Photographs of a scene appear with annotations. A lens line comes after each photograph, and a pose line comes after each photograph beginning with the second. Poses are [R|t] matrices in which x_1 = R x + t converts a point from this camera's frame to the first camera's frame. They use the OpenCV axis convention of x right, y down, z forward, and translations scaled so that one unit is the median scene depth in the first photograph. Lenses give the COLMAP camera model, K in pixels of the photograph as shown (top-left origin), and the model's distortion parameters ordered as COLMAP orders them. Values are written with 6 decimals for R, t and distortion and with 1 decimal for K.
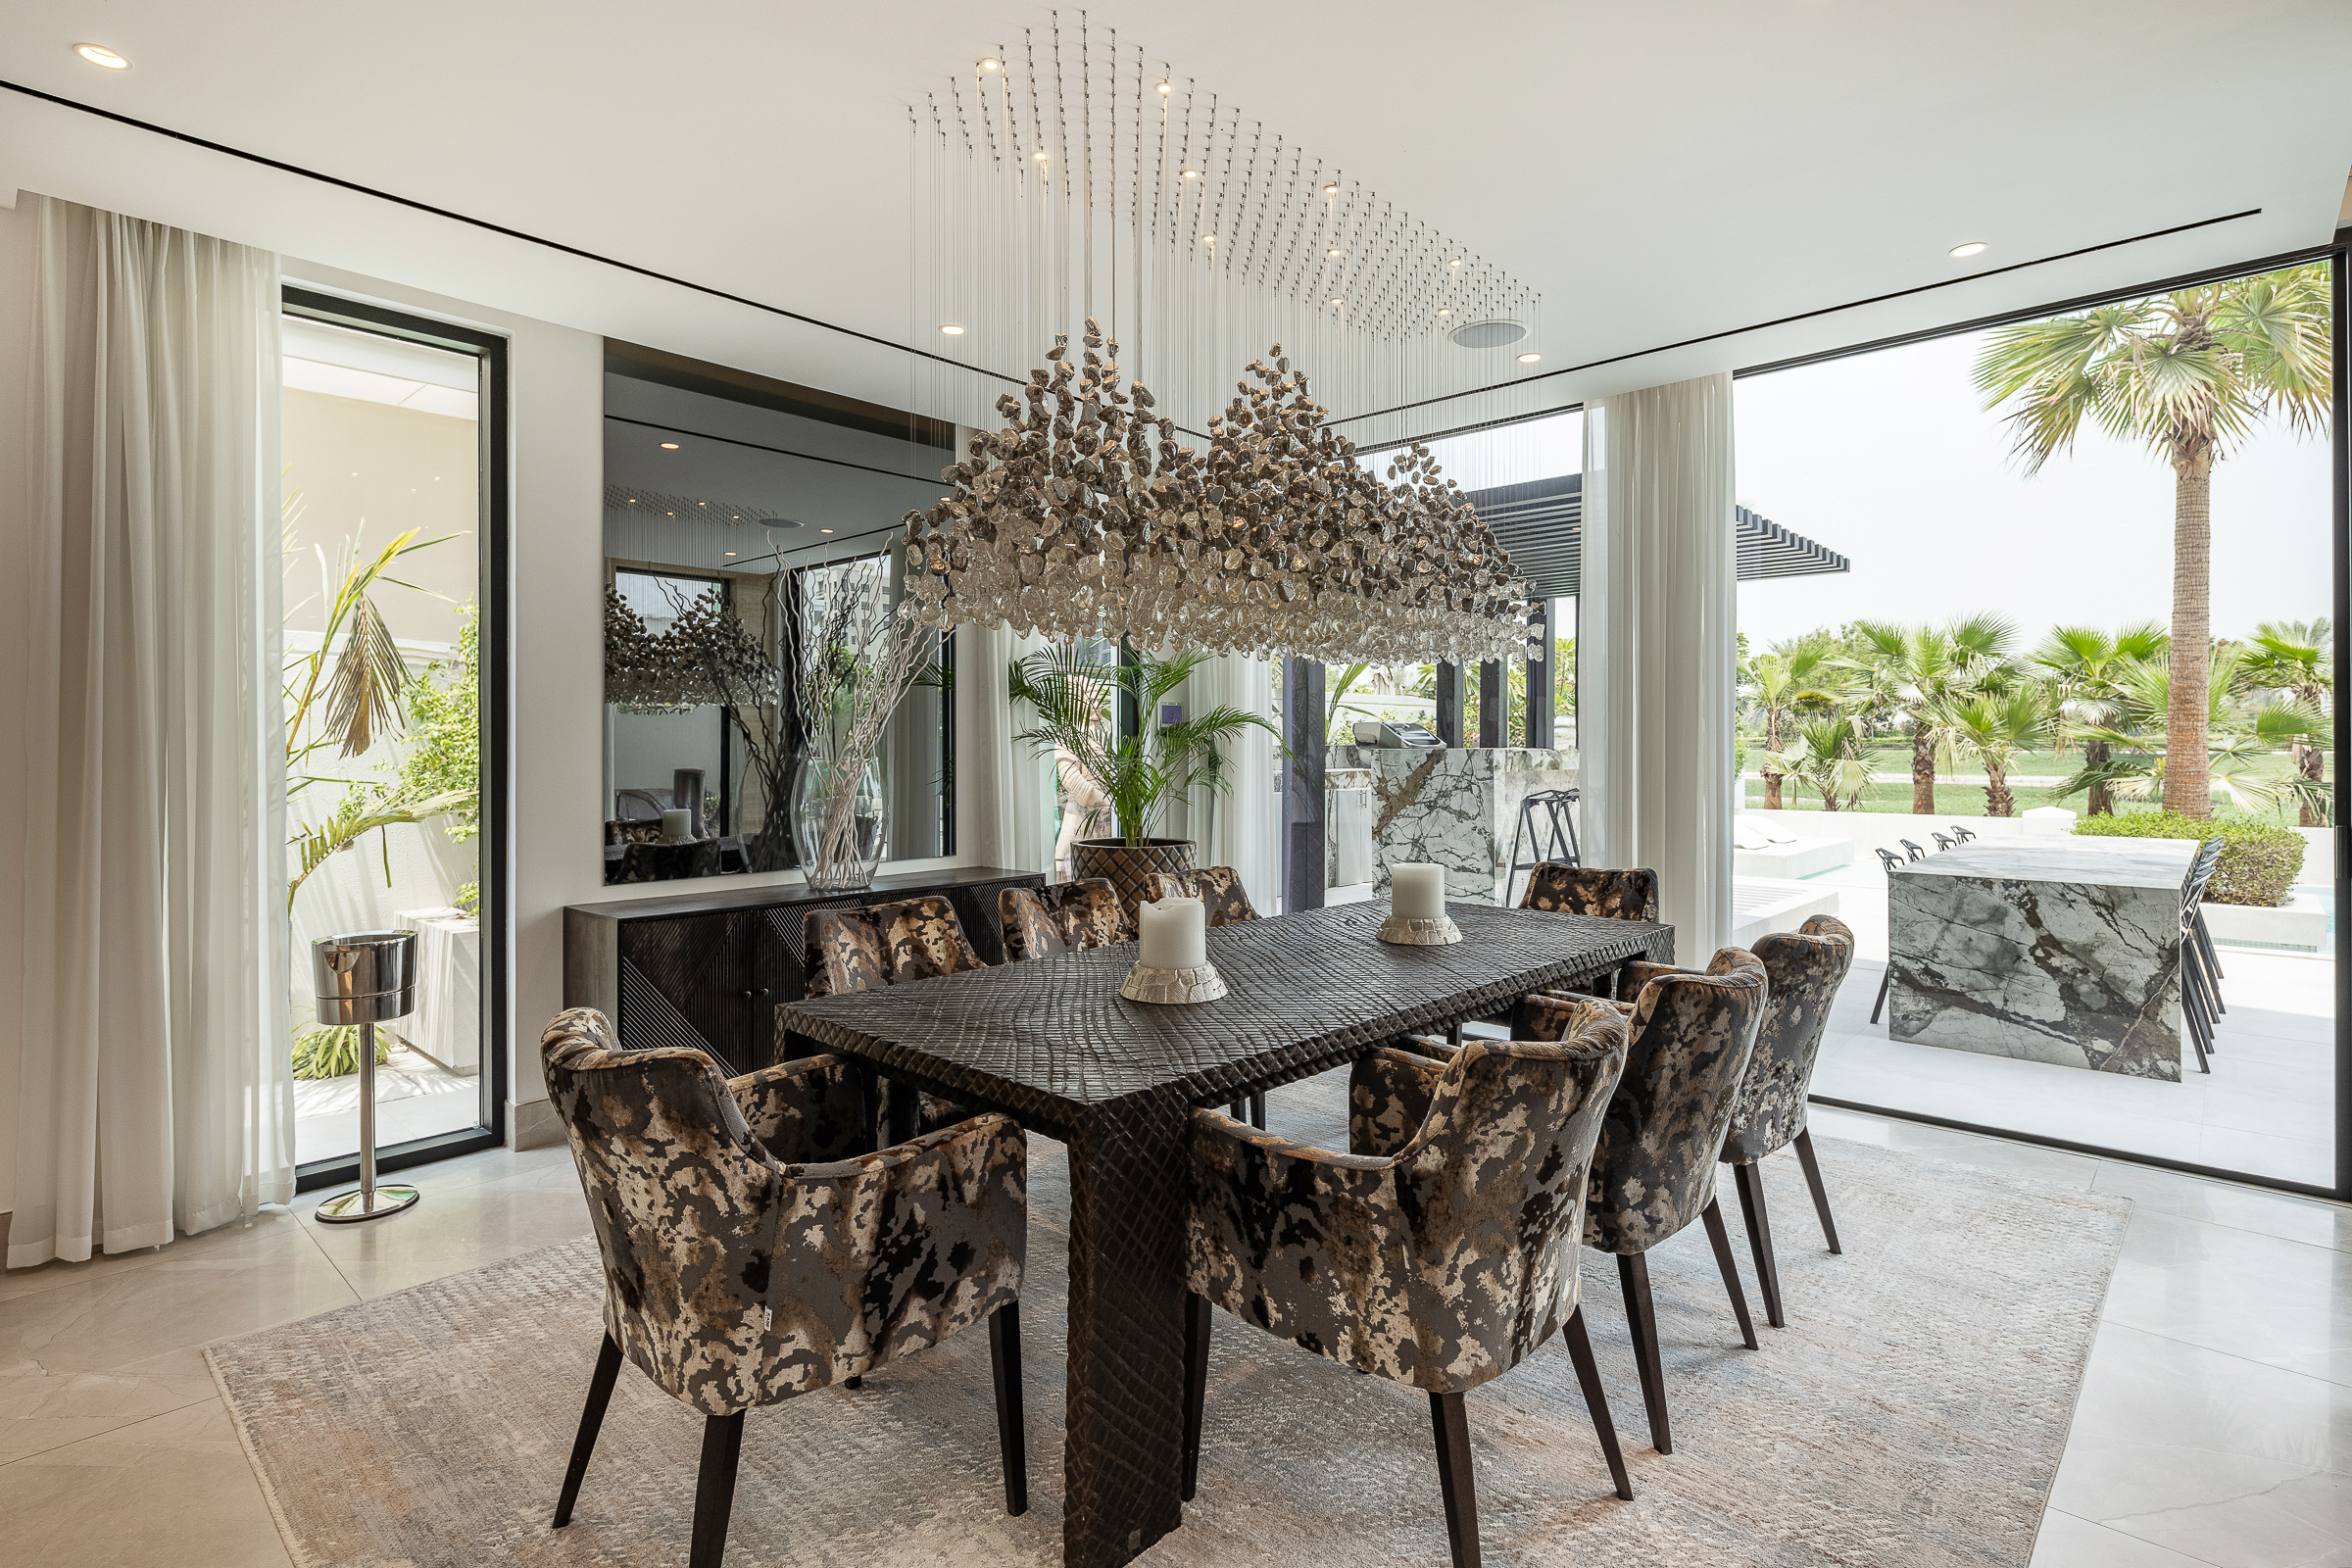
lens RADIAL K [[1157.3, 0, 1169.6], [0, 1157.3, 746.0], [0, 0, 1]] dist [0.005411, -0.002017]
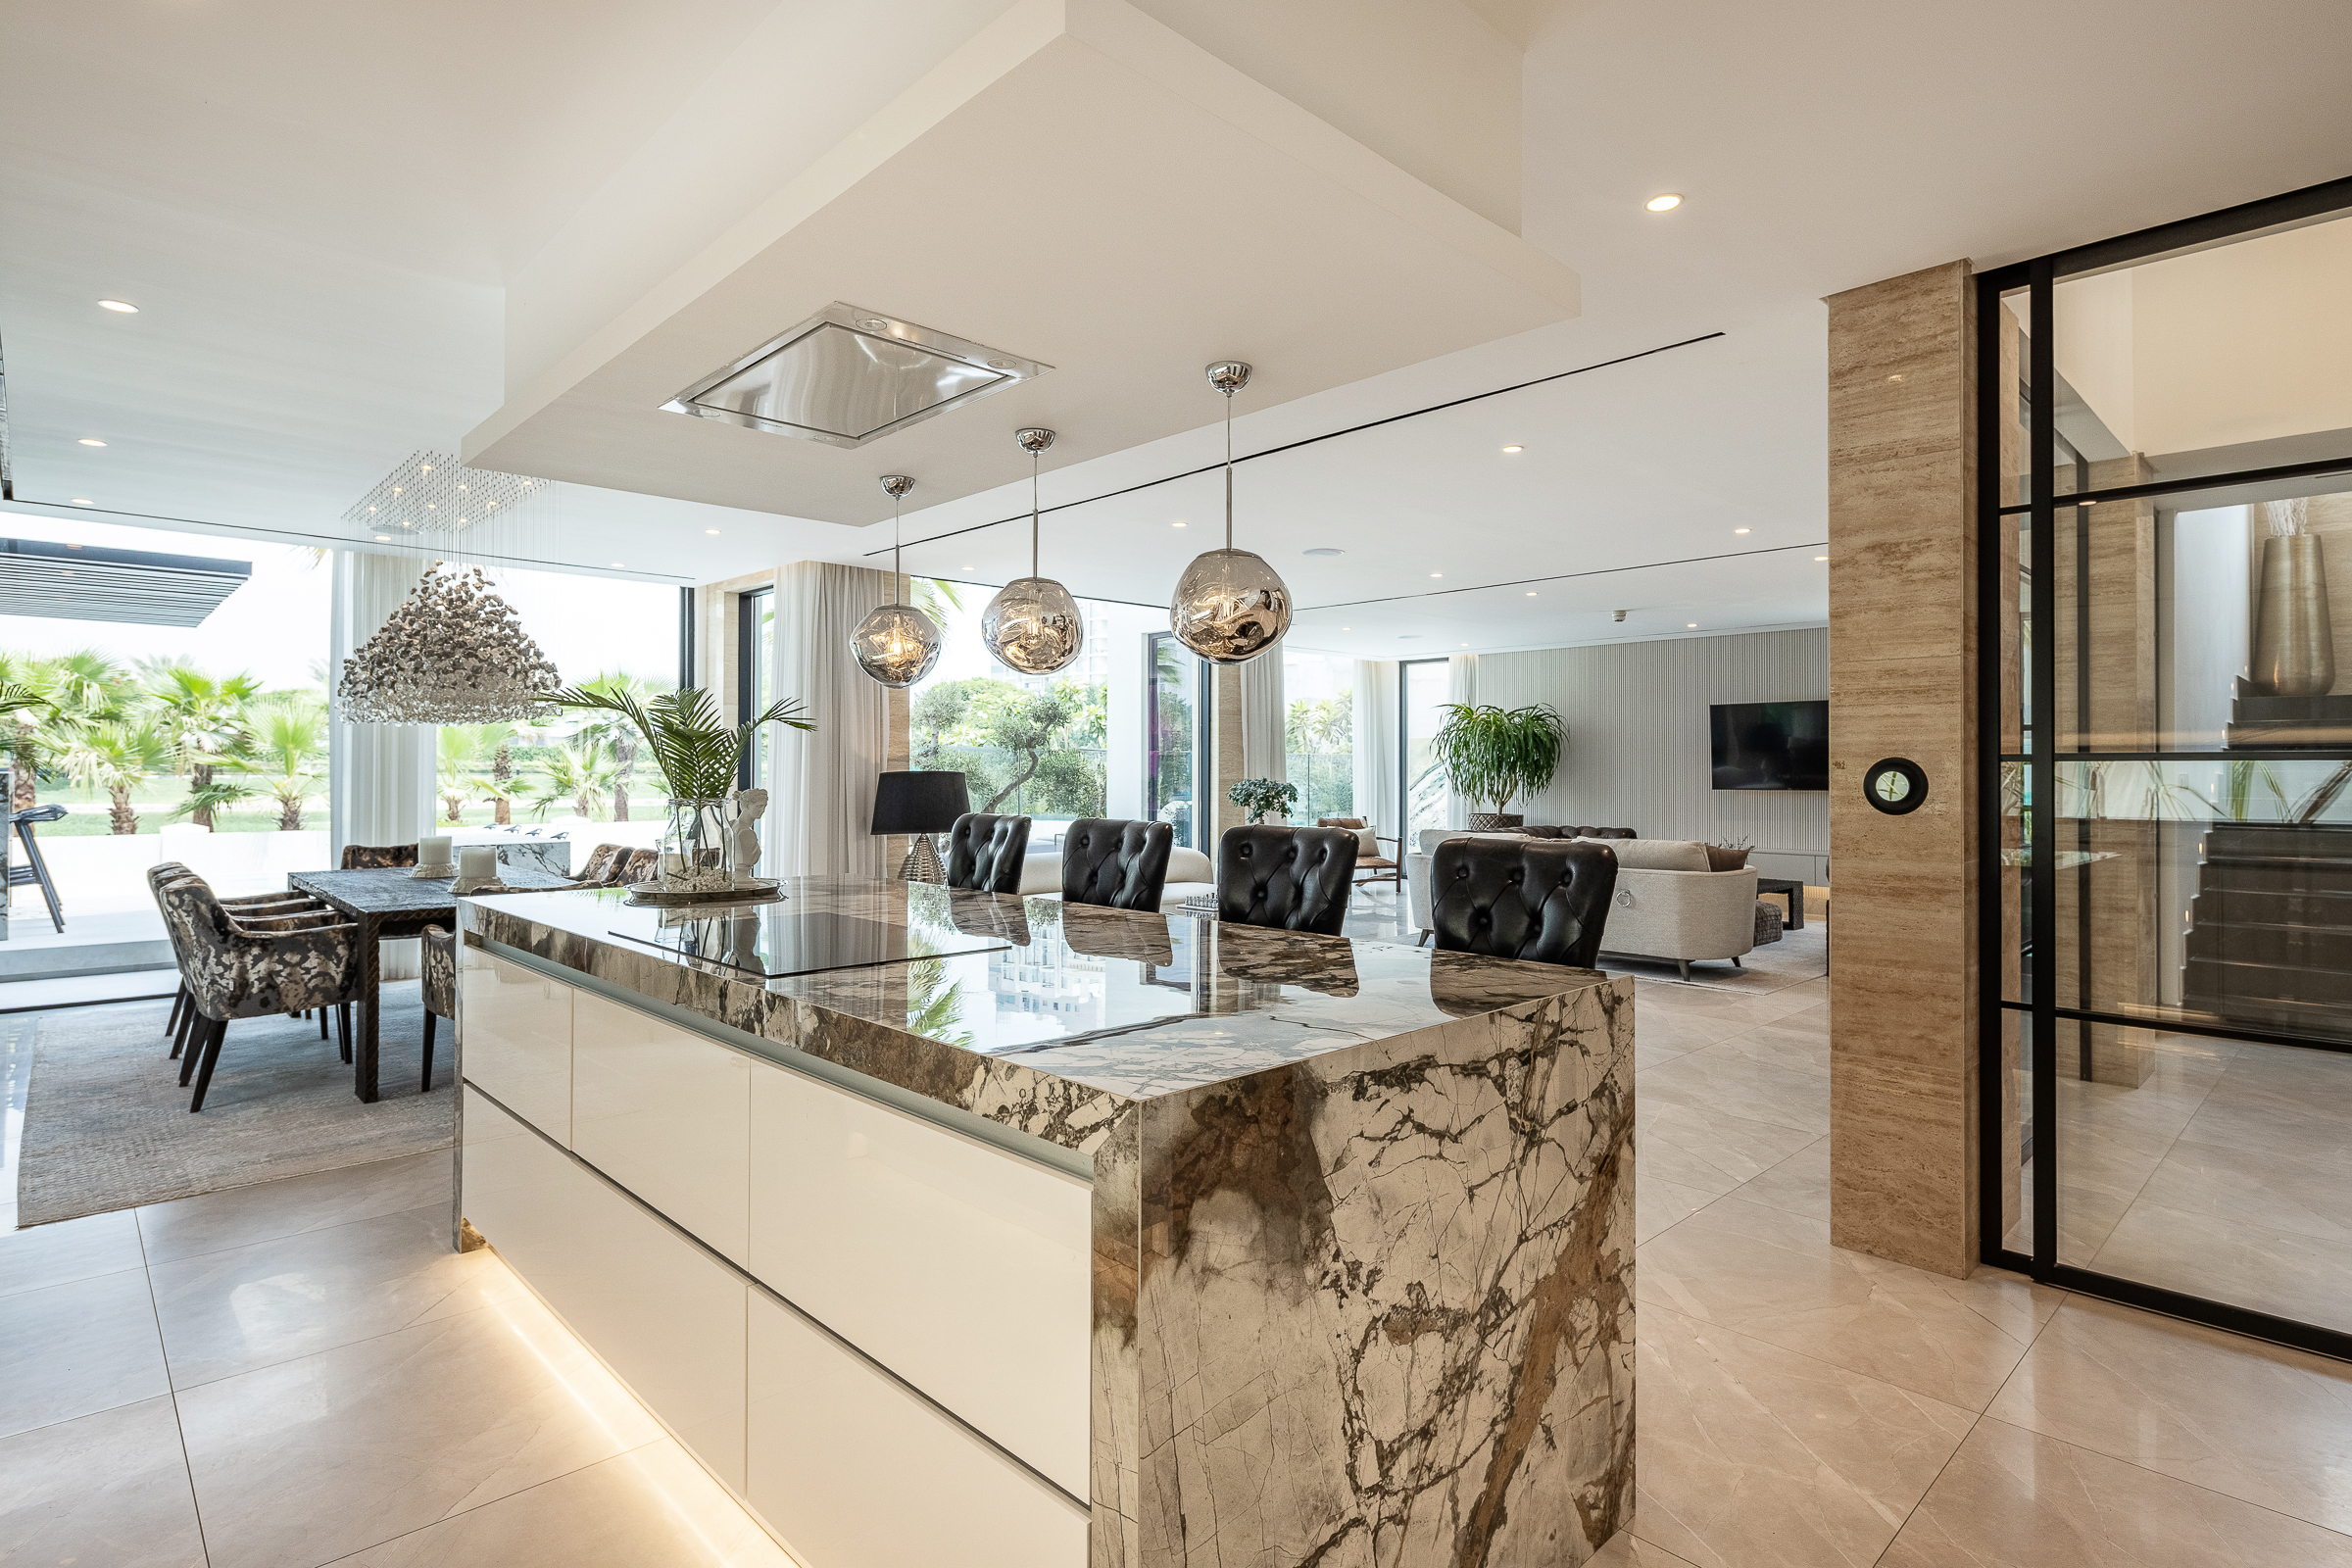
lens RADIAL K [[1166.2, 0, 1208.9], [0, 1166.2, 748.2], [0, 0, 1]] dist [0.005892, -0.002943]
pose [[0.041256, 0.020629, 0.998936, -1.394922], [-0.001552, 0.999787, -0.020583, -0.000644], [-0.999147, -0.000701, 0.041279, -0.256682]]
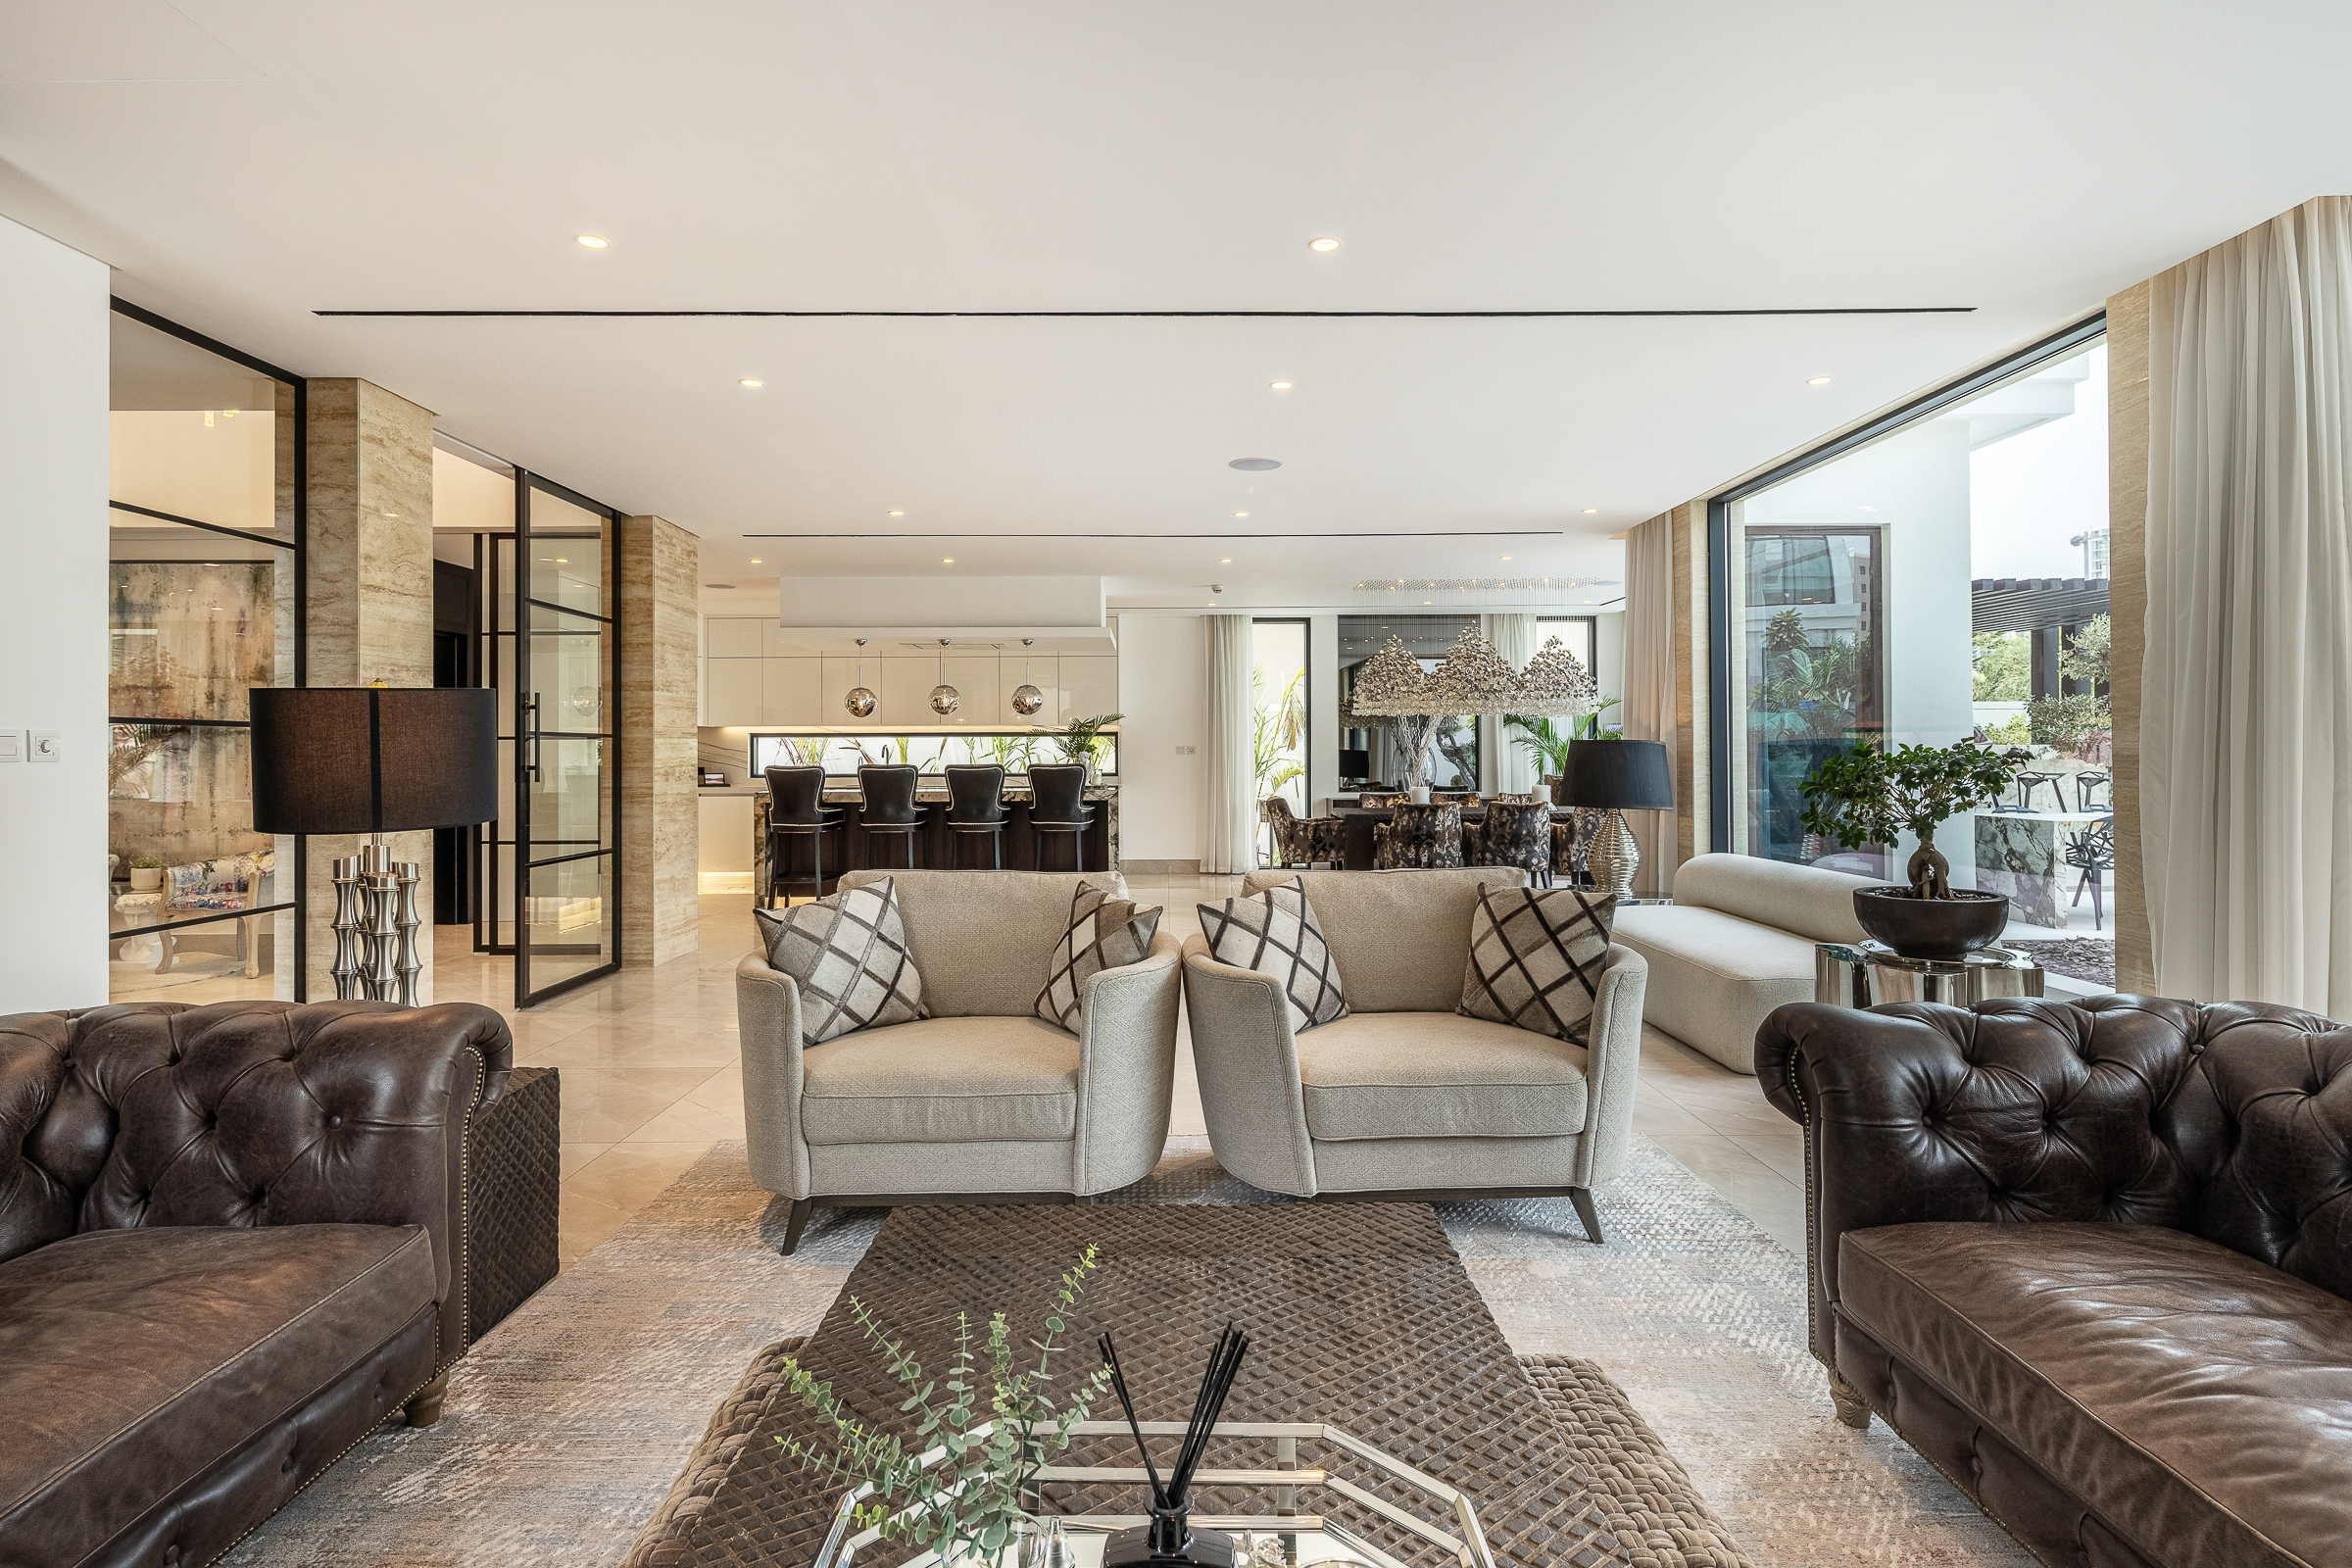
lens RADIAL K [[1157.3, 0, 1168.6], [0, 1157.3, 744.6], [0, 0, 1]] dist [0.005411, -0.002017]
pose [[0.685202, -0.006565, -0.728324, 1.507336], [0.004125, 0.999978, -0.005133, 0.010633], [0.728342, 0.000513, 0.685214, -1.490543]]
